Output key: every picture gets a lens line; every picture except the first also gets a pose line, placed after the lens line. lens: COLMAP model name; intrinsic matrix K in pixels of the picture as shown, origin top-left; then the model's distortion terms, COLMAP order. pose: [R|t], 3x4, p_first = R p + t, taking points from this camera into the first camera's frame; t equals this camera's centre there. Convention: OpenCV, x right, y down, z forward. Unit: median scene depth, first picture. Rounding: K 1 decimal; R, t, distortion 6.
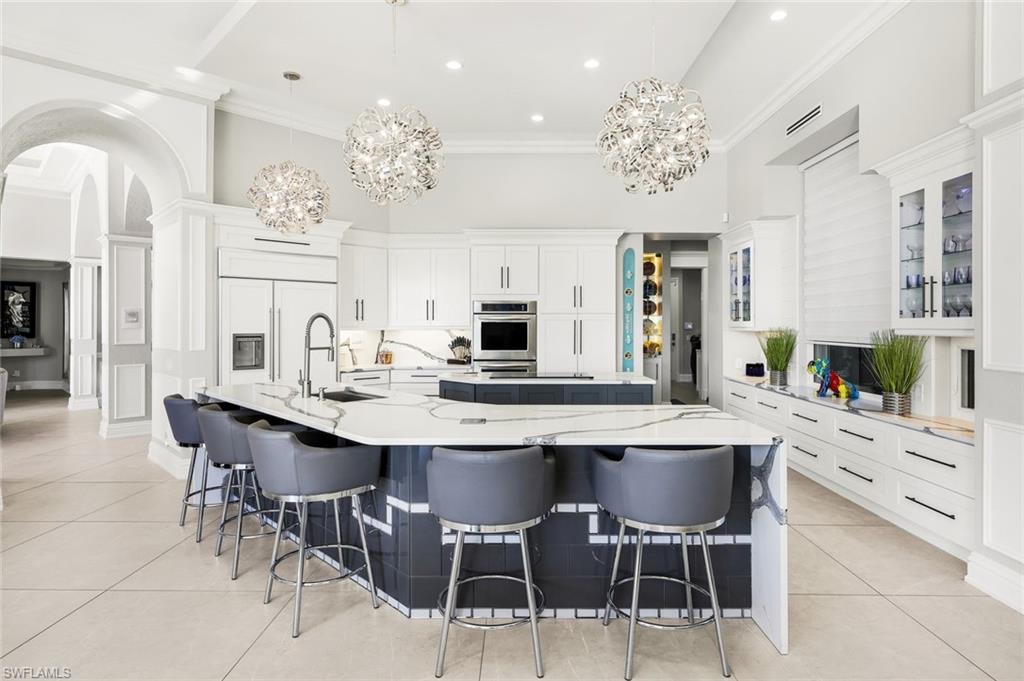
lens RADIAL K [[669.1, 0, 510.9], [0, 669.1, 332.4], [0, 0, 1]] dist [0.009893, -0.006478]
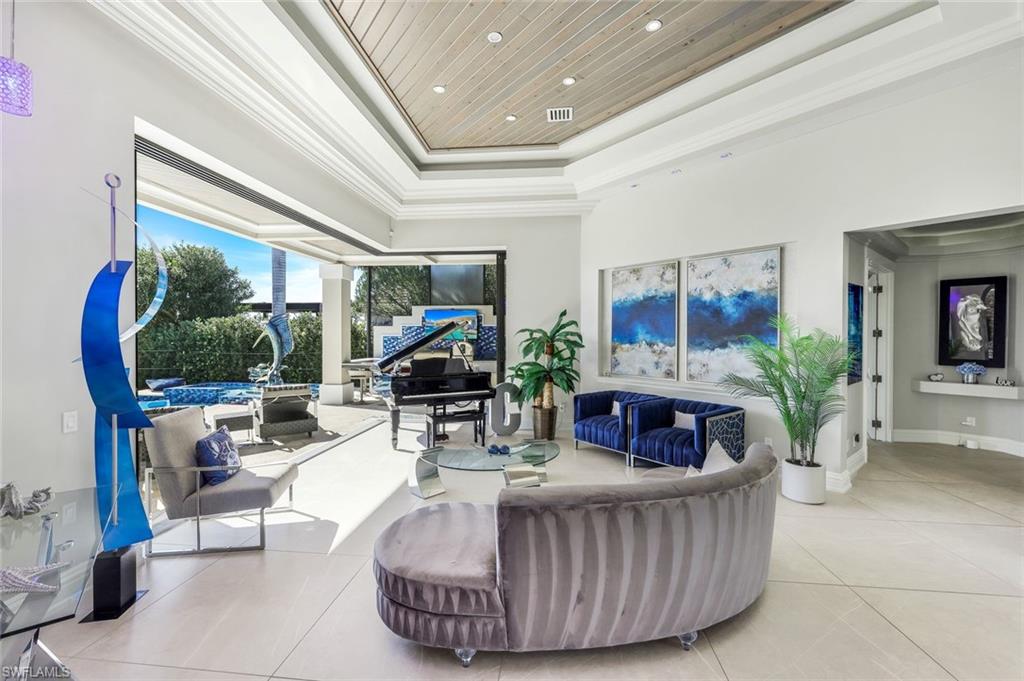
lens RADIAL K [[415.6, 0, 513.0], [0, 415.6, 339.6], [0, 0, 1]] dist [0.002546, -0.001014]
pose [[-0.095385, 0.013443, -0.995350, -0.298575], [-0.013313, 0.999802, 0.014779, -0.017590], [0.995351, 0.014661, -0.095187, 0.602496]]
